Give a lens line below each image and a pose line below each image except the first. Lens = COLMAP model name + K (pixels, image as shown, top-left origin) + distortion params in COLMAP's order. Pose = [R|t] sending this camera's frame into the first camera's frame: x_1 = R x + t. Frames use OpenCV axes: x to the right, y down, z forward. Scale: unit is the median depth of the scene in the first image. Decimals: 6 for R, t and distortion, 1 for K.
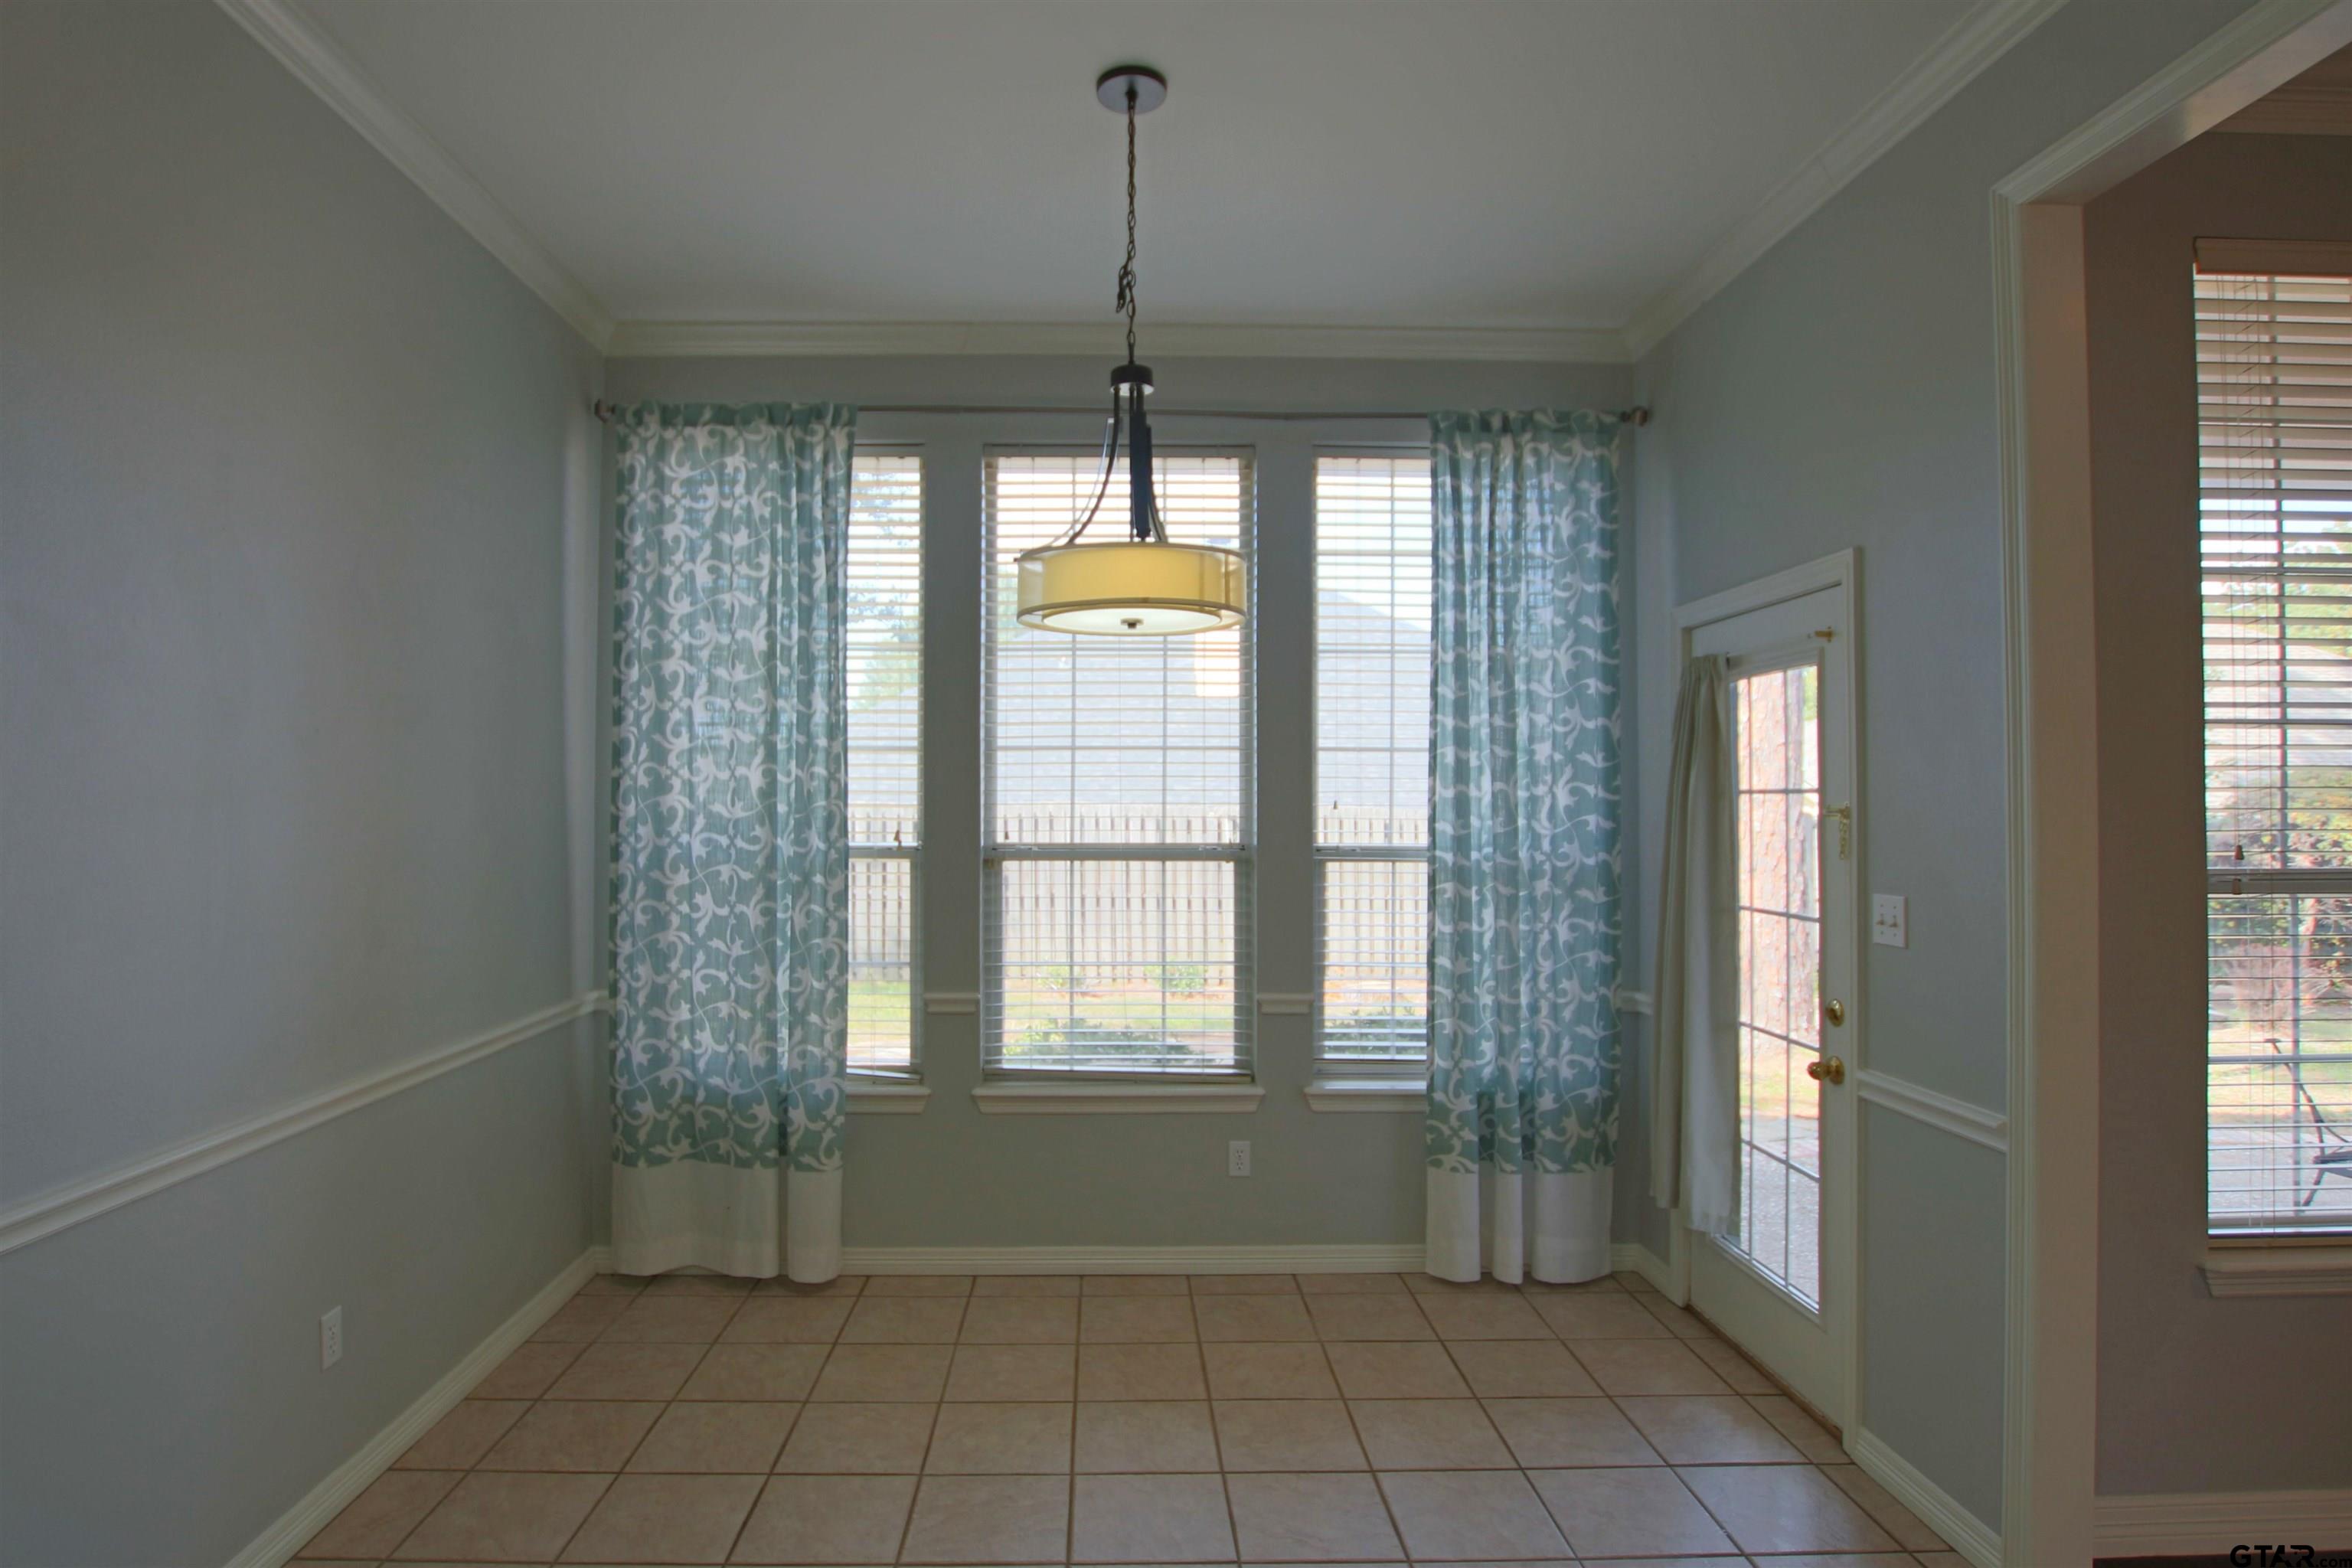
lens RADIAL K [[1237.5, 0, 1124.3], [0, 1237.5, 783.9], [0, 0, 1]] dist [-0.036778, 0.004970]
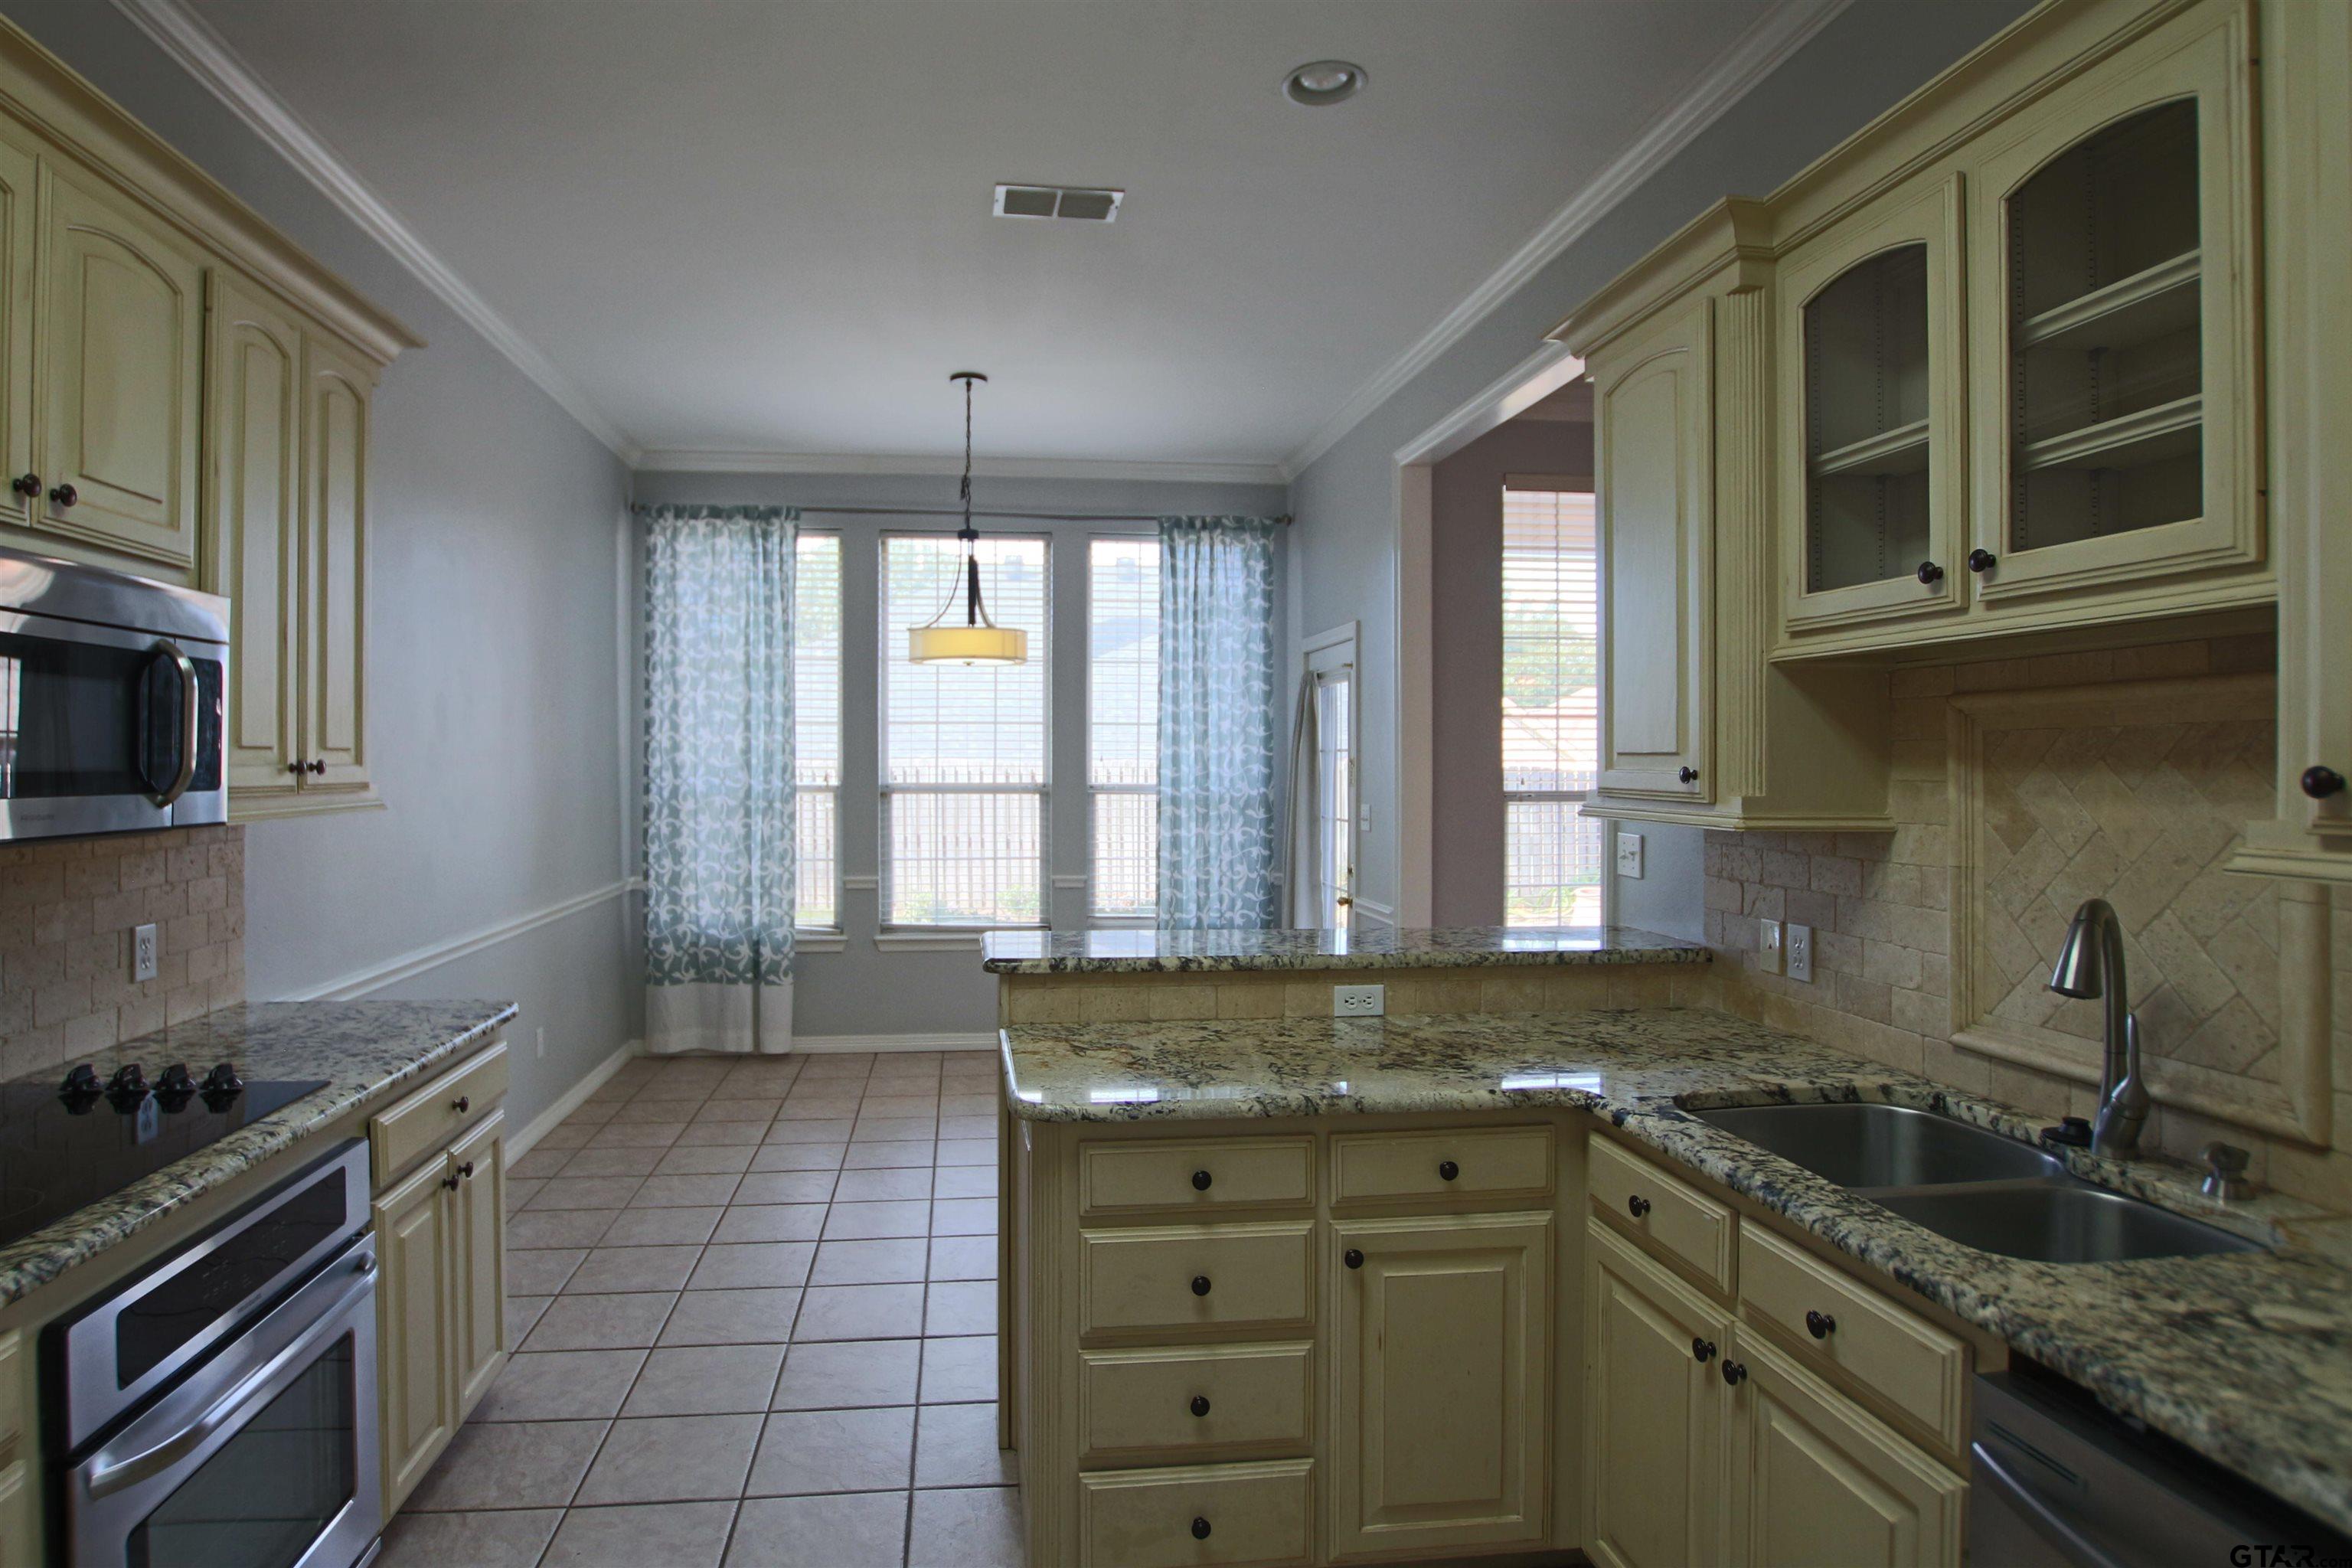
lens RADIAL K [[1237.5, 0, 1083.7], [0, 1237.5, 771.2], [0, 0, 1]] dist [-0.036778, 0.004970]
pose [[0.996733, -0.001144, 0.080757, 0.018876], [-0.000756, 0.999724, 0.023490, -0.004732], [-0.080762, -0.023474, 0.996457, -0.627495]]
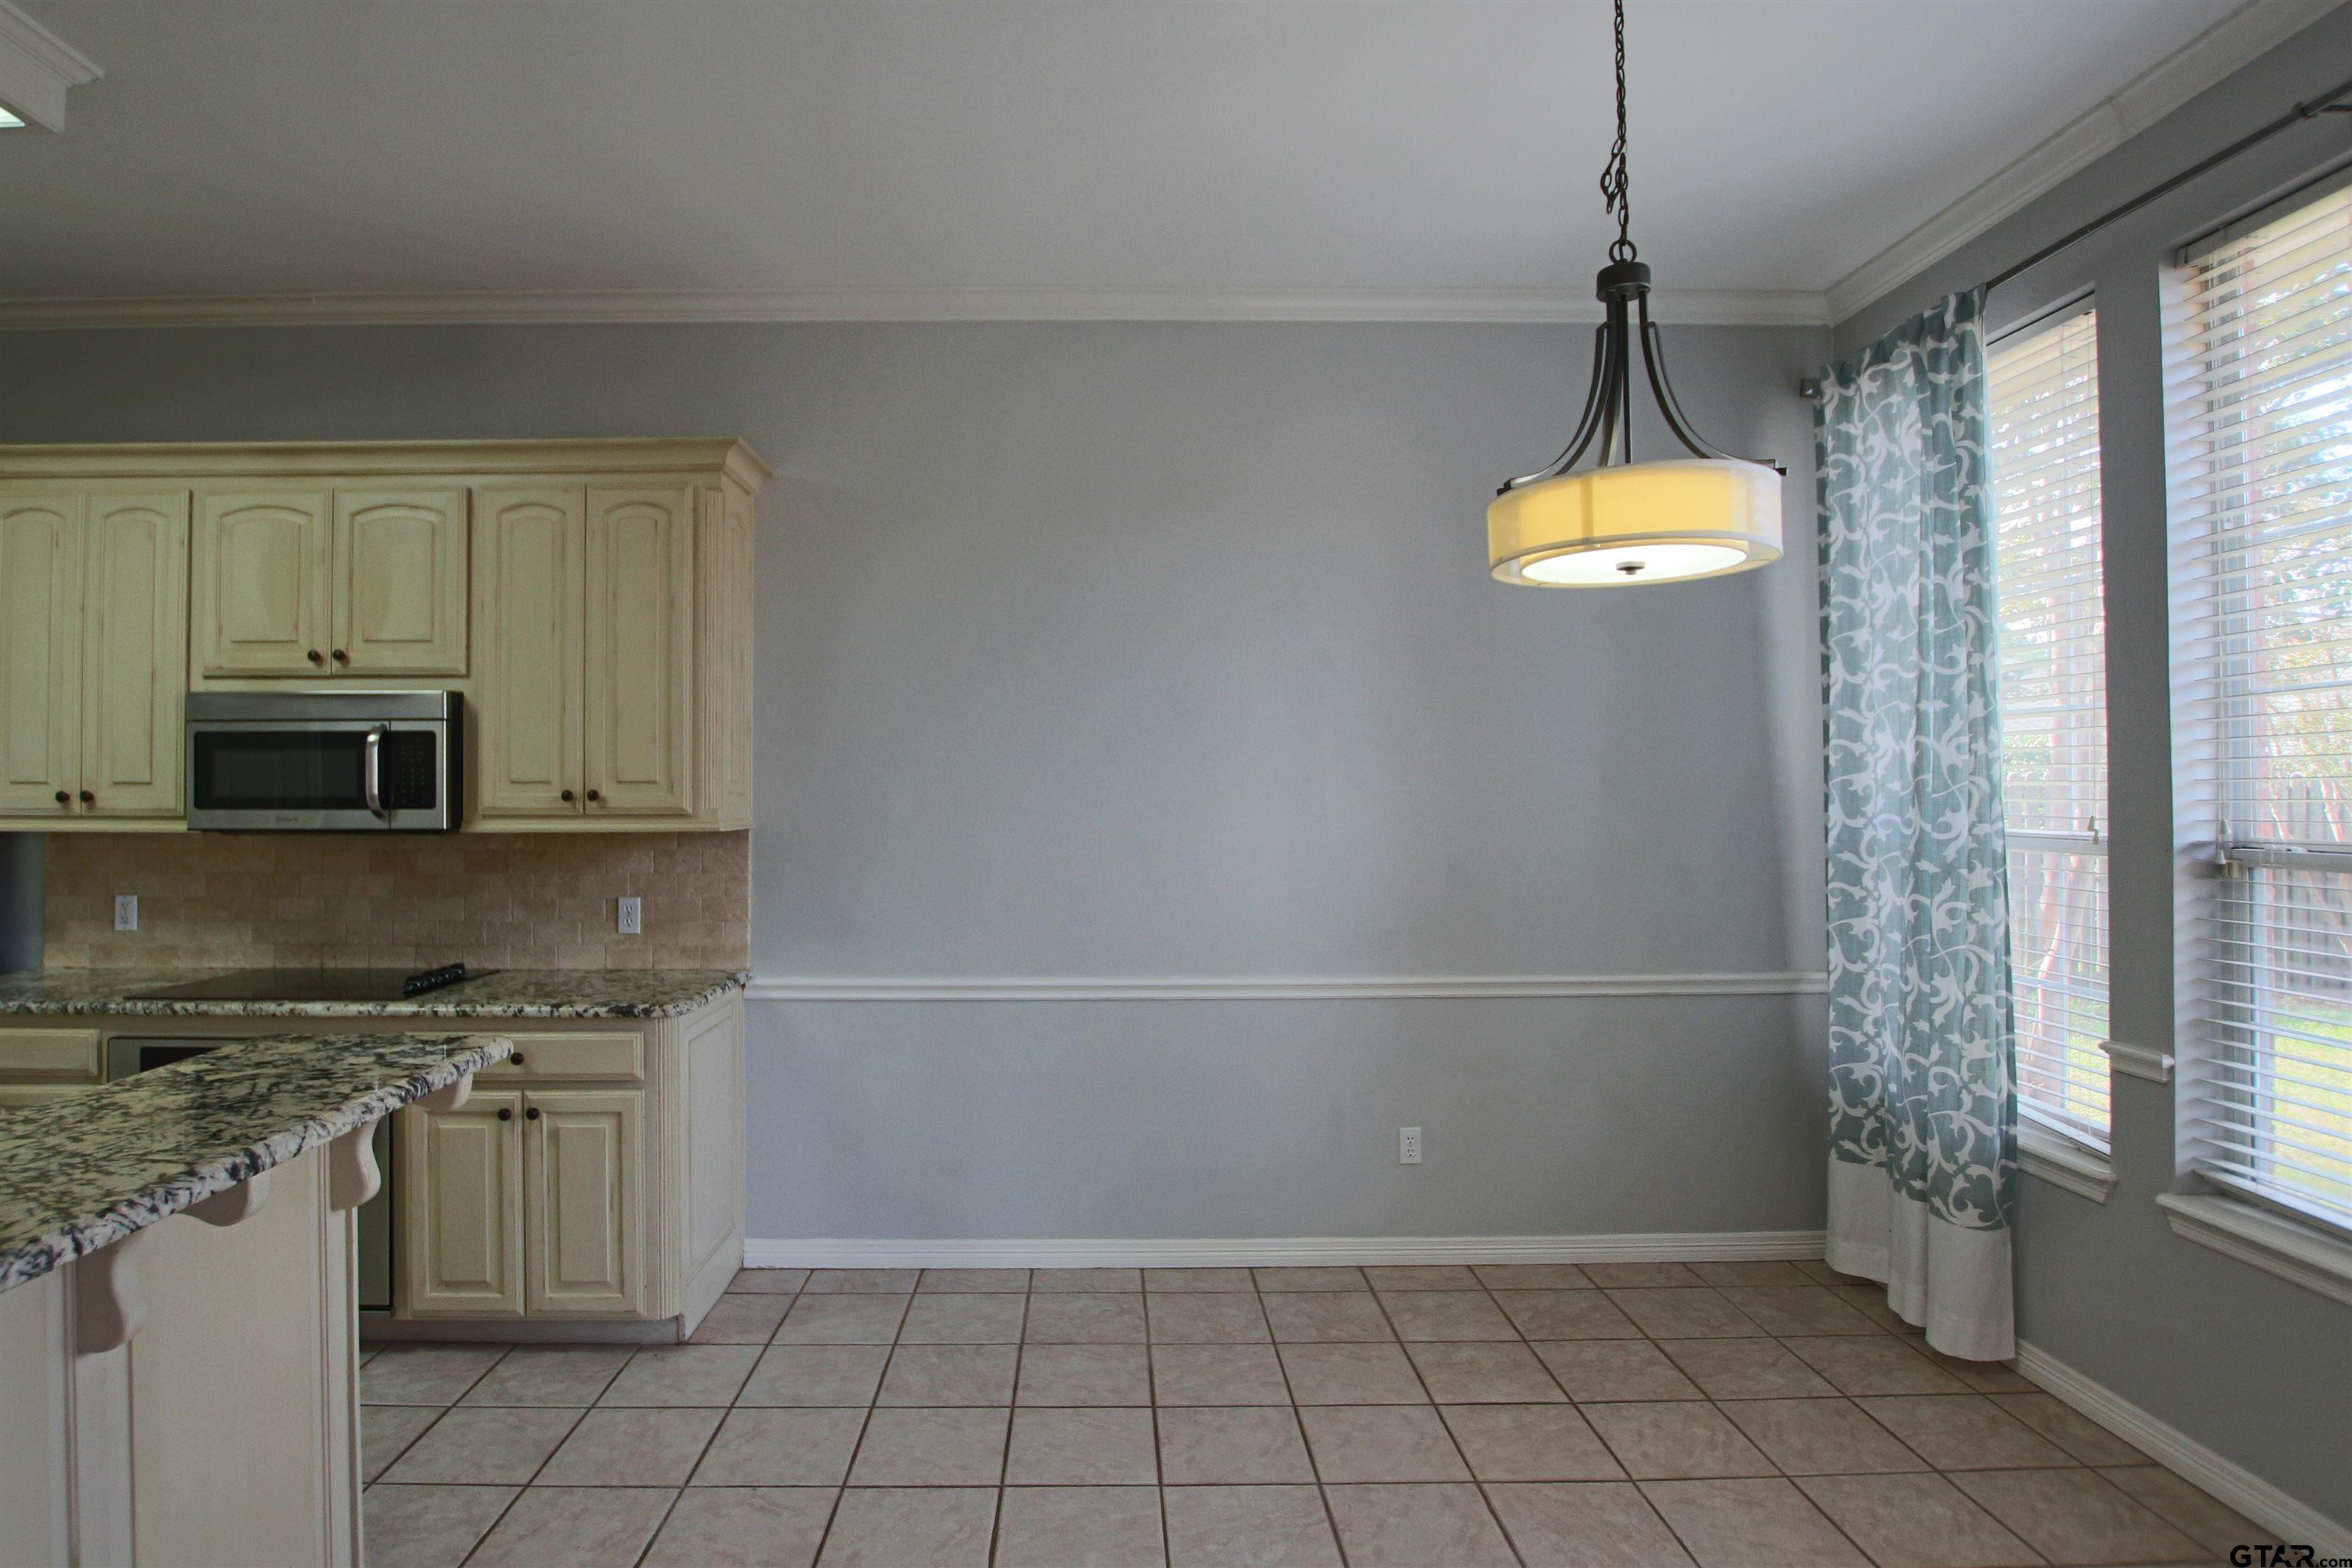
lens RADIAL K [[1237.5, 0, 1104.2], [0, 1237.5, 781.6], [0, 0, 1]] dist [-0.036778, 0.004970]
pose [[-0.004168, -0.004673, -0.999980, 0.565698], [0.018422, 0.999819, -0.004749, 0.009474], [0.999822, -0.018441, -0.004081, 0.427455]]
